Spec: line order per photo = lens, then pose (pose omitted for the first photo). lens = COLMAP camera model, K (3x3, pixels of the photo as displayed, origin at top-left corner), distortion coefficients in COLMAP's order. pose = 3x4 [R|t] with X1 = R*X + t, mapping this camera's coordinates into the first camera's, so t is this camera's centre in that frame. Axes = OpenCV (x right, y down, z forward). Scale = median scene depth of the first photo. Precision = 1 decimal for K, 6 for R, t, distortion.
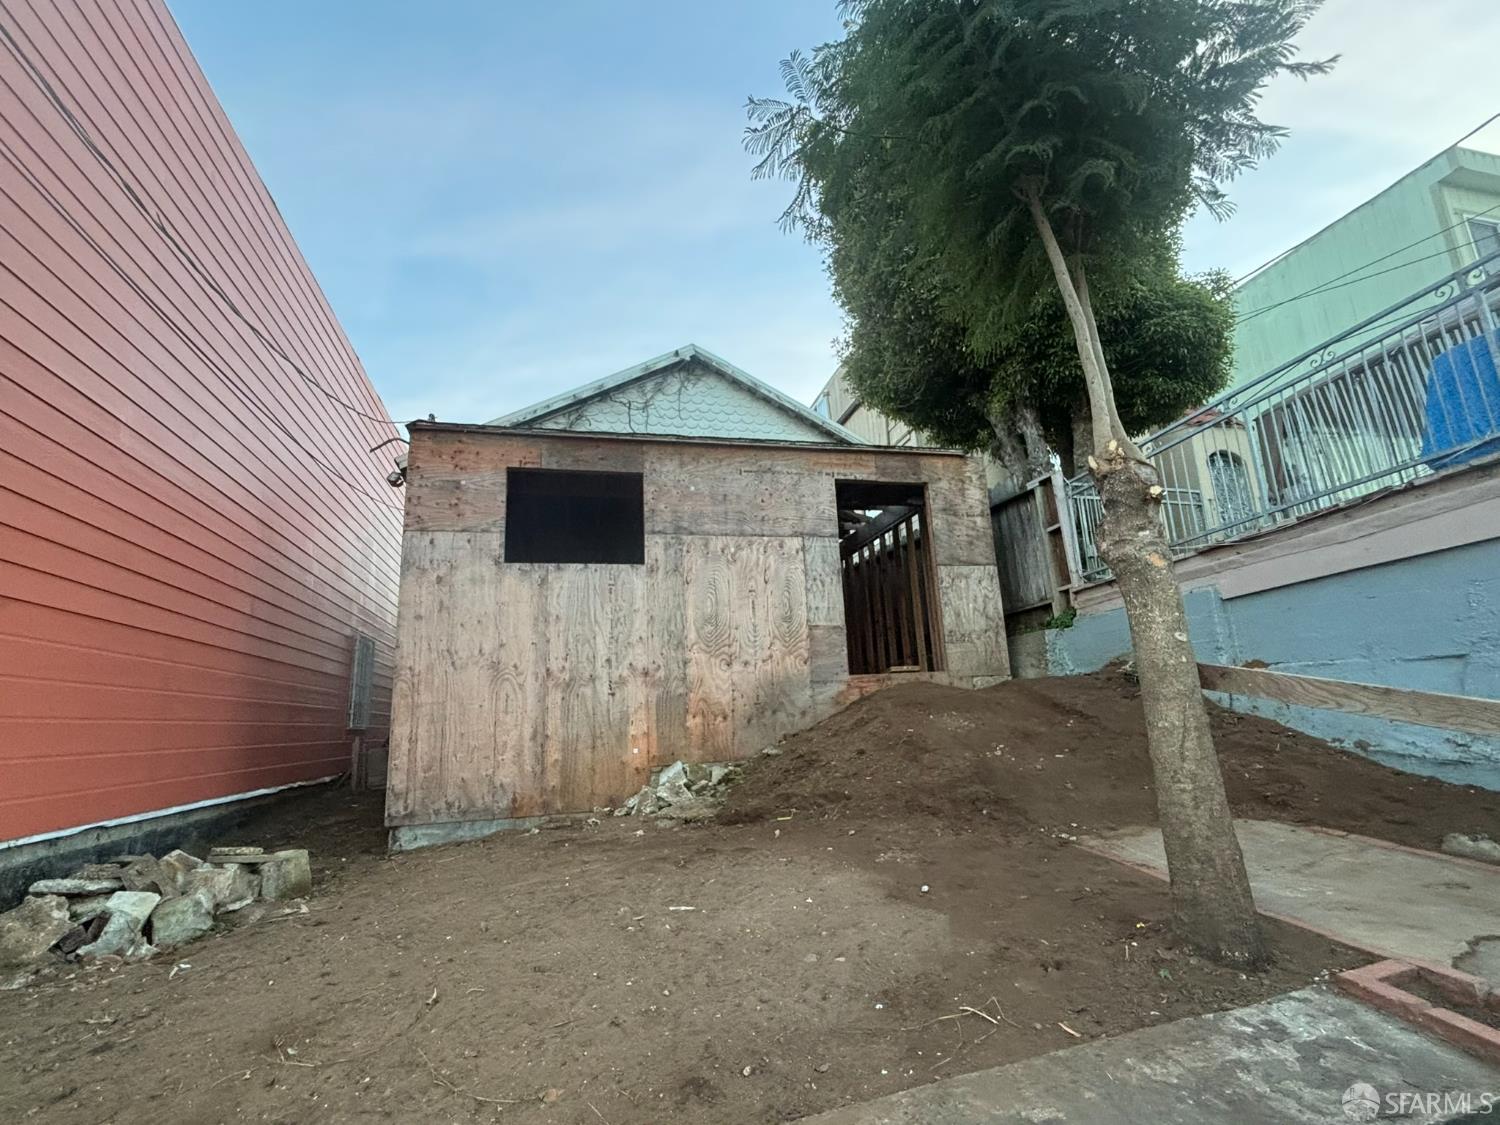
lens RADIAL K [[684.4, 0, 750.0], [0, 684.4, 562.5], [0, 0, 1]] dist [0.027944, -0.025695]
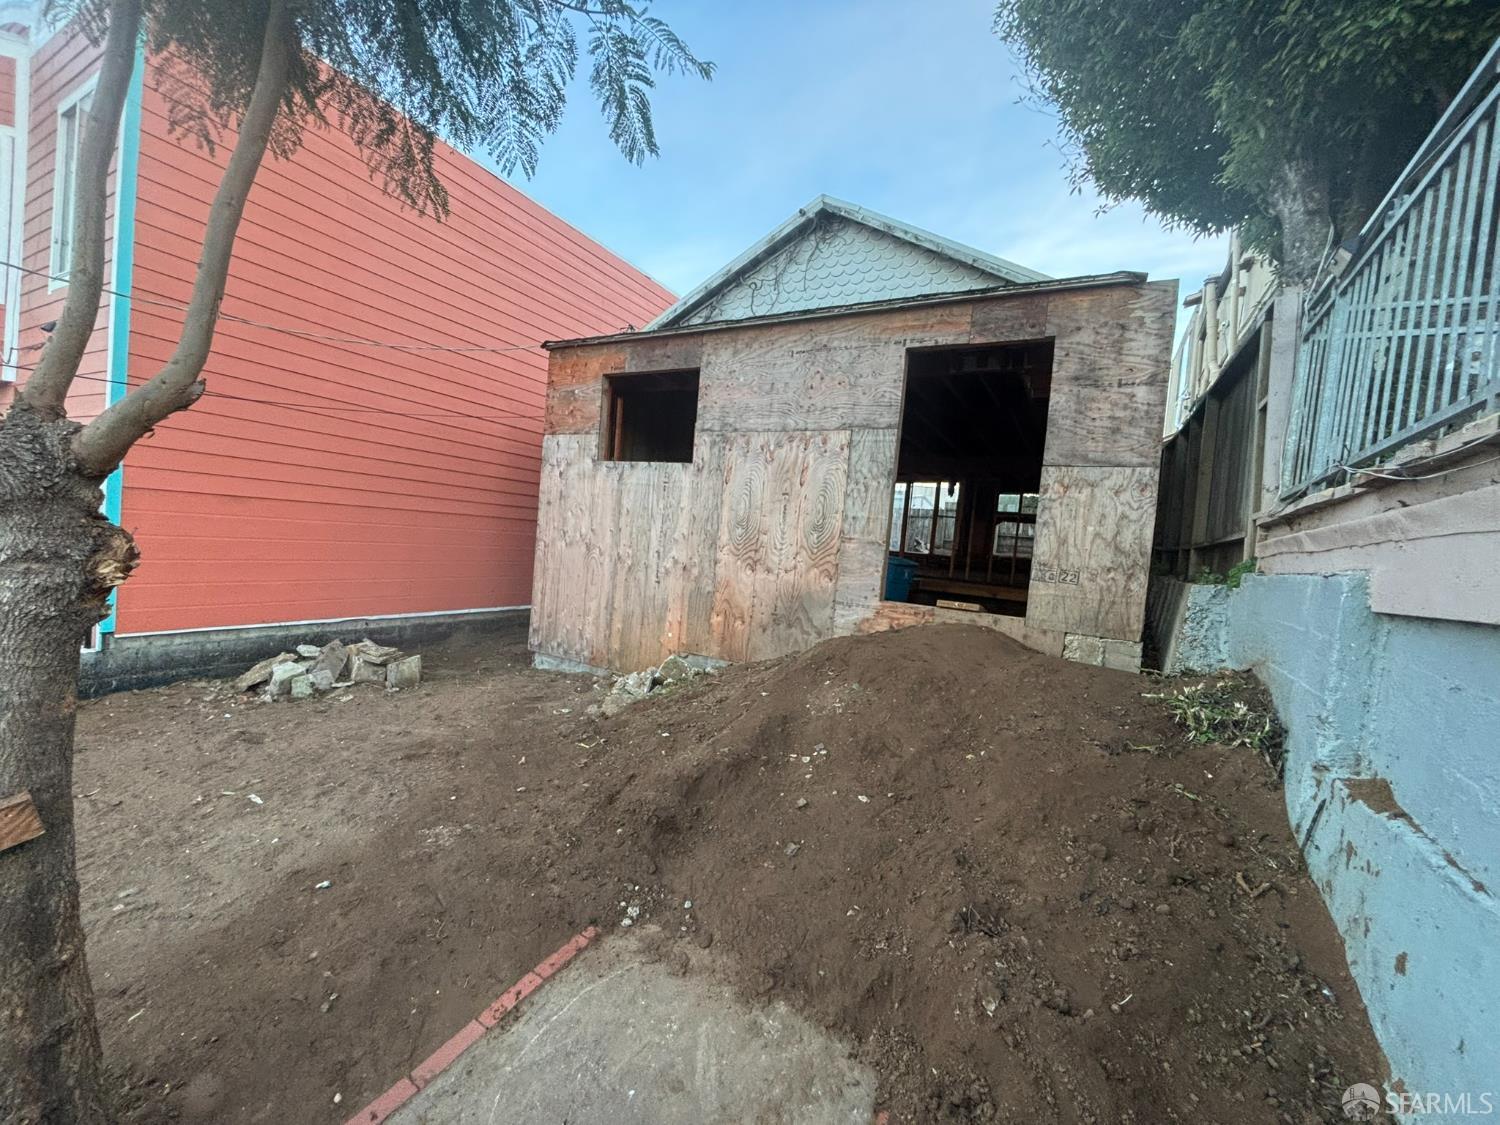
lens RADIAL K [[592.0, 0, 750.0], [0, 592.0, 562.5], [0, 0, 1]] dist [0.001569, -0.003050]
pose [[0.727280, 0.135277, -0.672878, 0.504699], [0.034161, 0.972034, 0.232343, -0.053111], [0.685490, -0.191965, 0.702319, 0.396207]]
